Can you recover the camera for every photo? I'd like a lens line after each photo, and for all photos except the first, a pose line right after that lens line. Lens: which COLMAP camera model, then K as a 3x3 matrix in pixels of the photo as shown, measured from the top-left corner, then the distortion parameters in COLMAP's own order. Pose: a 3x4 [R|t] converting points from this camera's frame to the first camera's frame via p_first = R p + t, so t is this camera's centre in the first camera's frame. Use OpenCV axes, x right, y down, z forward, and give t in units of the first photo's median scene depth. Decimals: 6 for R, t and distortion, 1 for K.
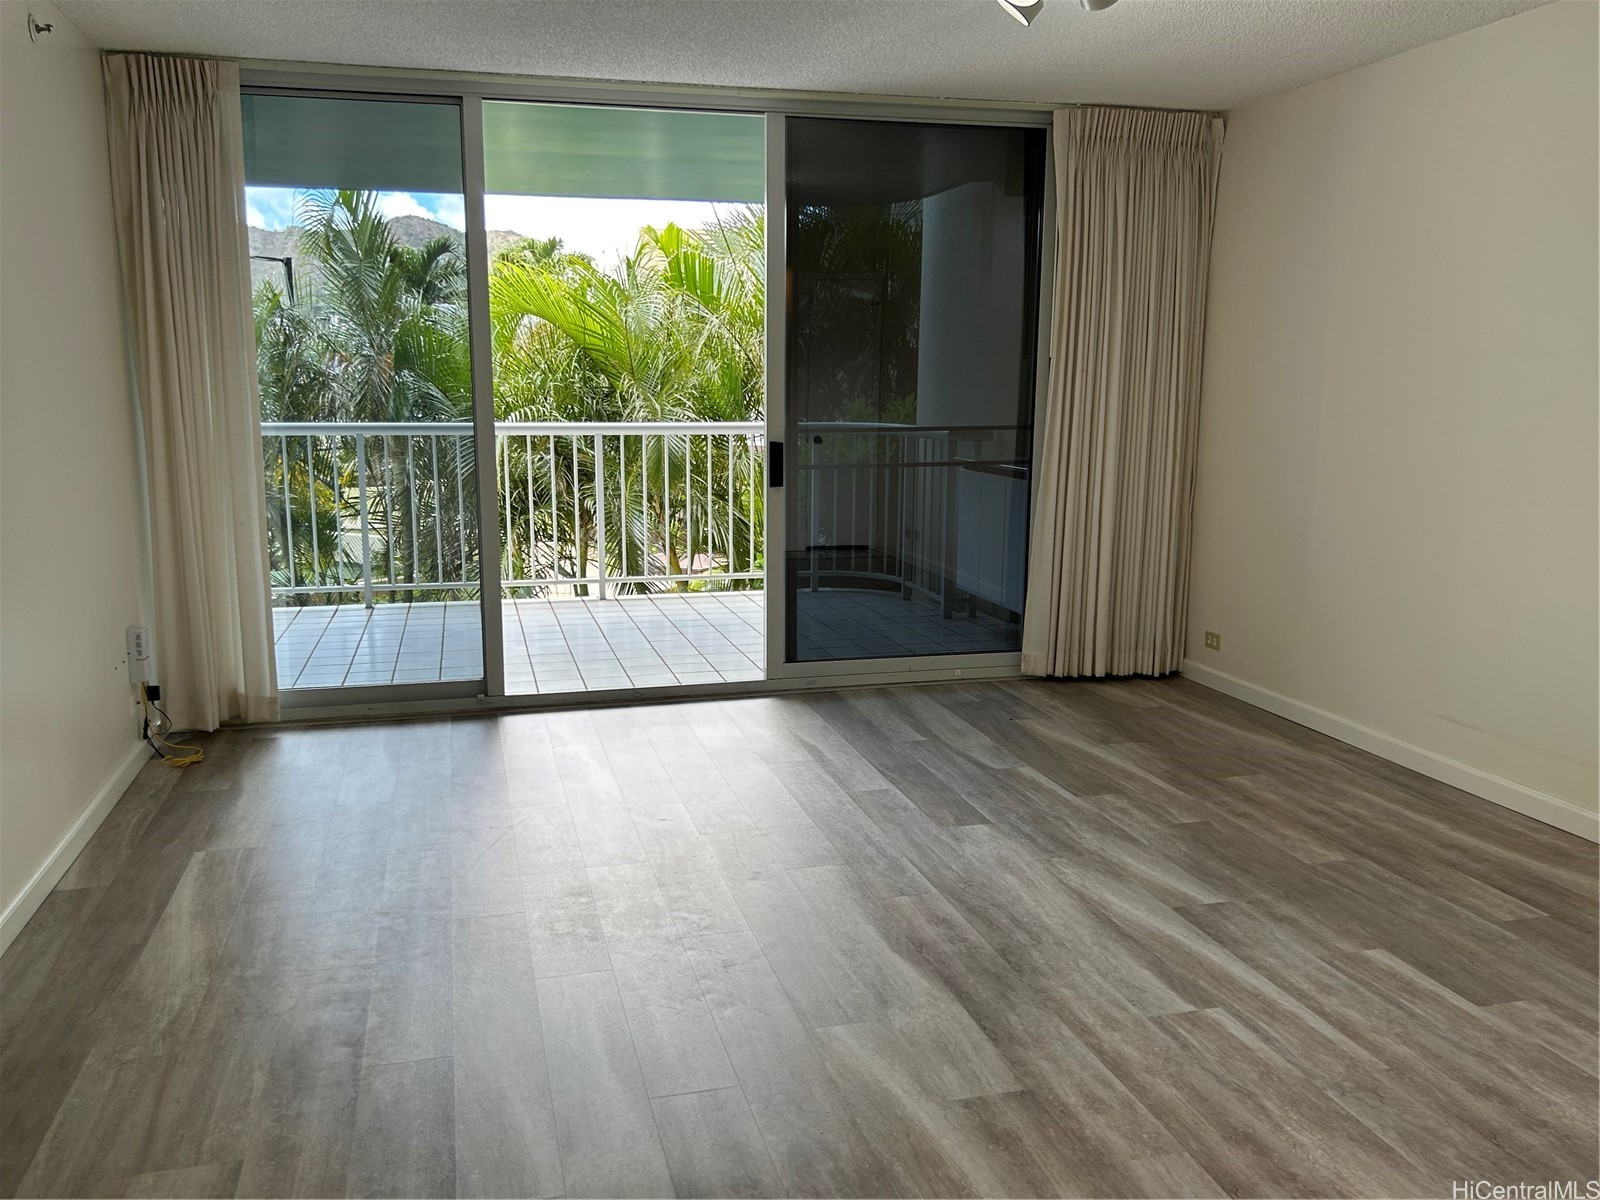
lens RADIAL K [[1332.3, 0, 800.0], [0, 1332.3, 616.1], [0, 0, 1]] dist [0.058775, -0.011658]
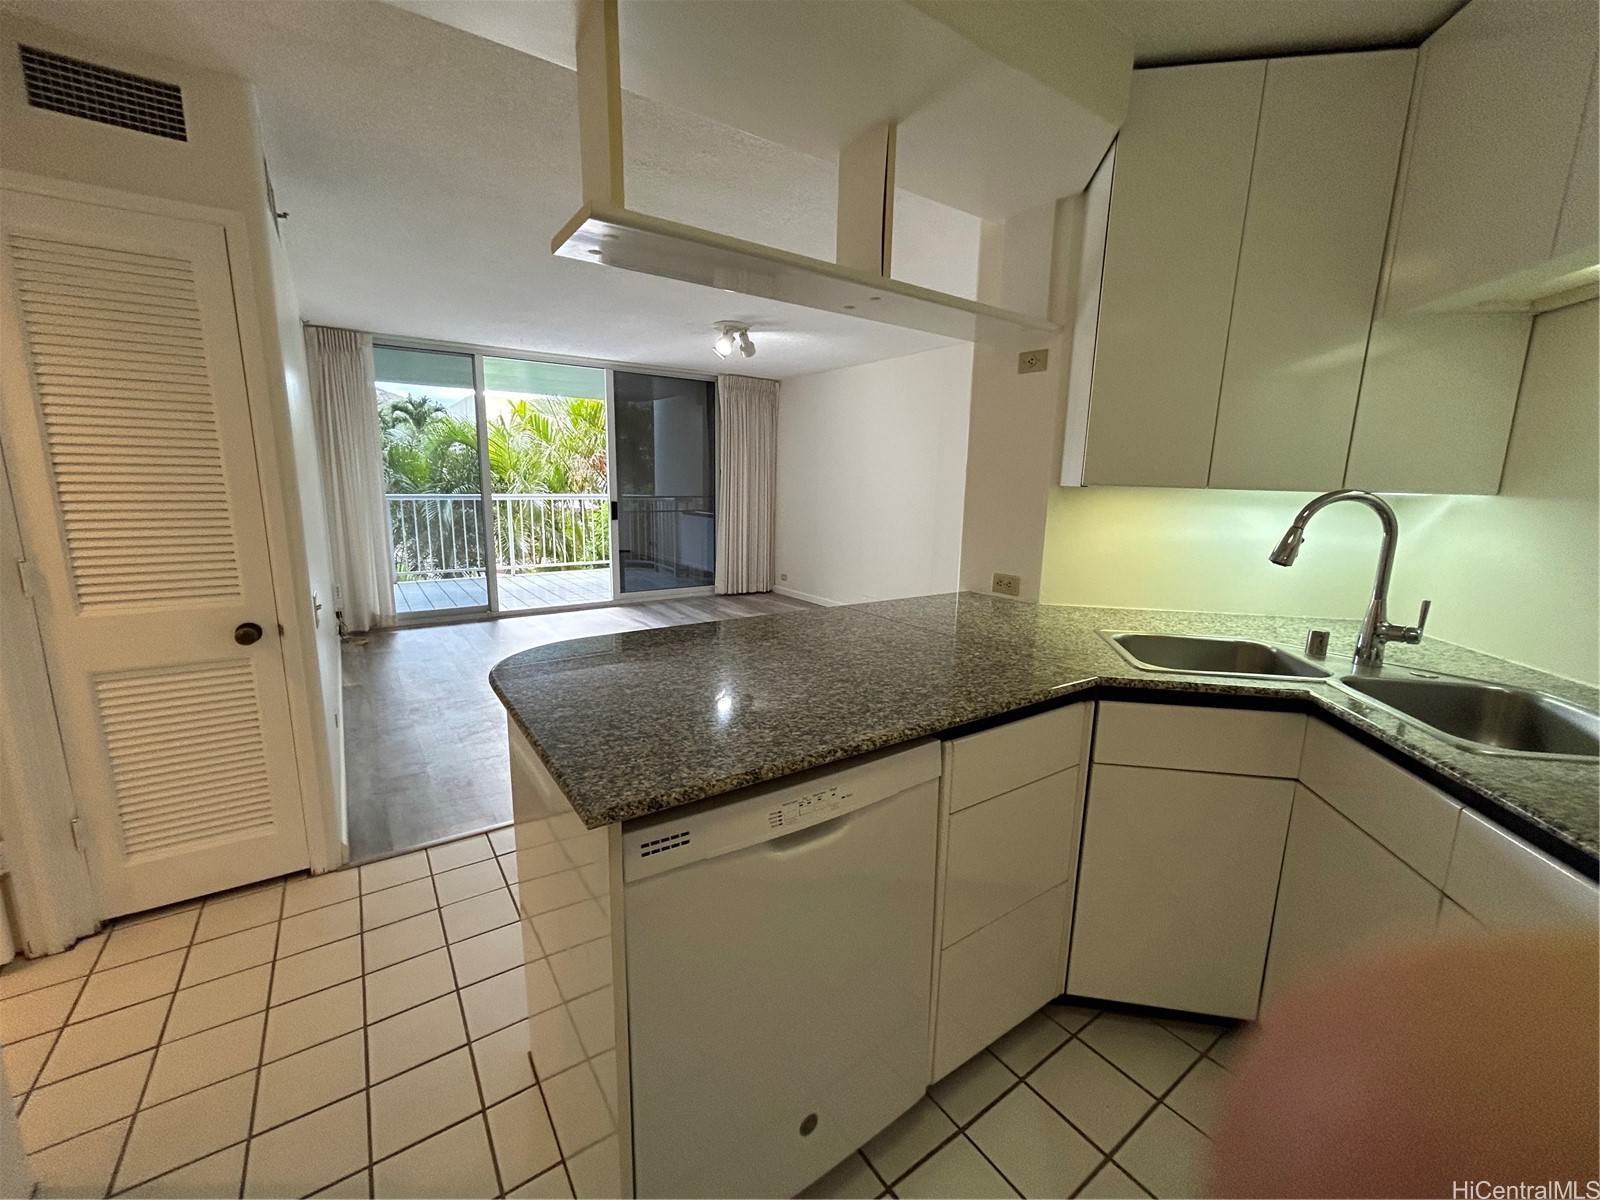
lens RADIAL K [[645.3, 0, 797.2], [0, 645.3, 596.2], [0, 0, 1]] dist [-0.000674, -0.000107]
pose [[0.934013, -0.047677, 0.354044, -0.143720], [0.044603, 0.998863, 0.016842, 0.040207], [-0.354444, 0.000061, 0.935077, -0.242578]]
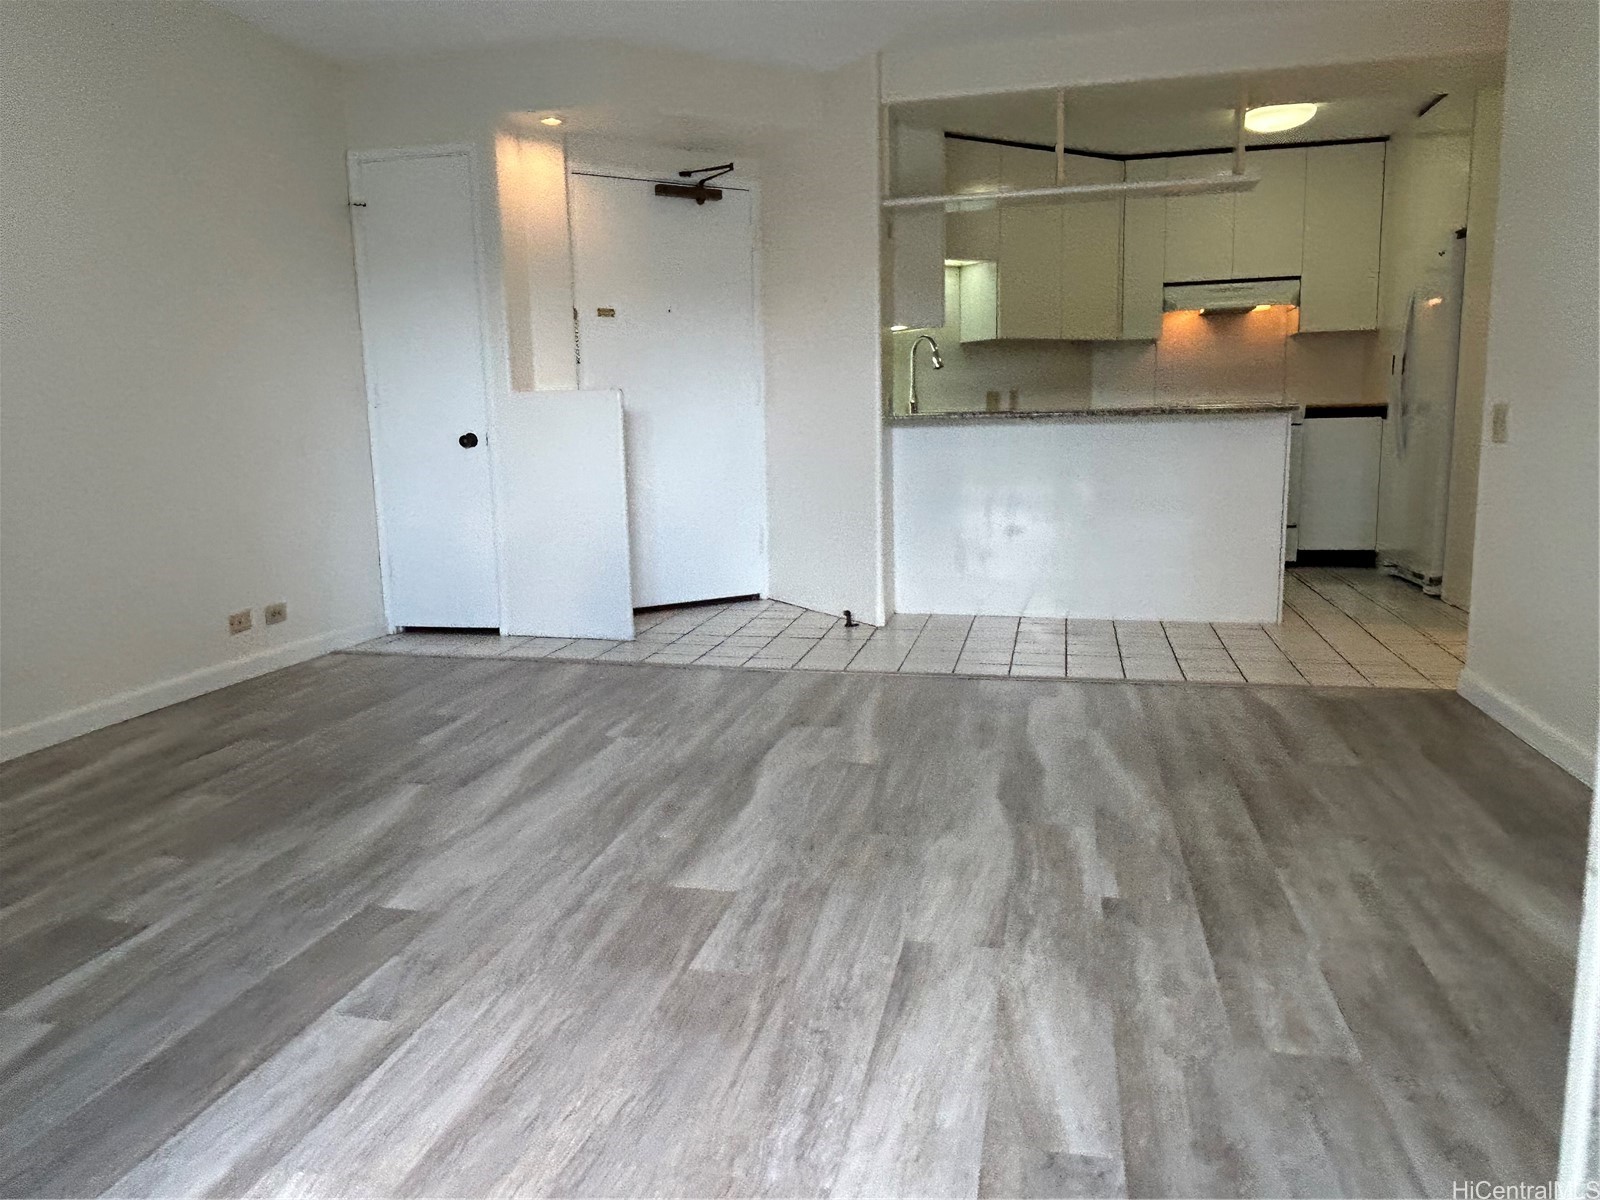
lens RADIAL K [[1124.9, 0, 802.7], [0, 1124.9, 600.2], [0, 0, 1]] dist [-0.005479, 0.000098]
pose [[-0.888885, -0.054916, 0.454827, -0.217919], [0.103172, 0.943292, 0.315525, -0.103971], [-0.446362, 0.327391, -0.832812, 1.011196]]
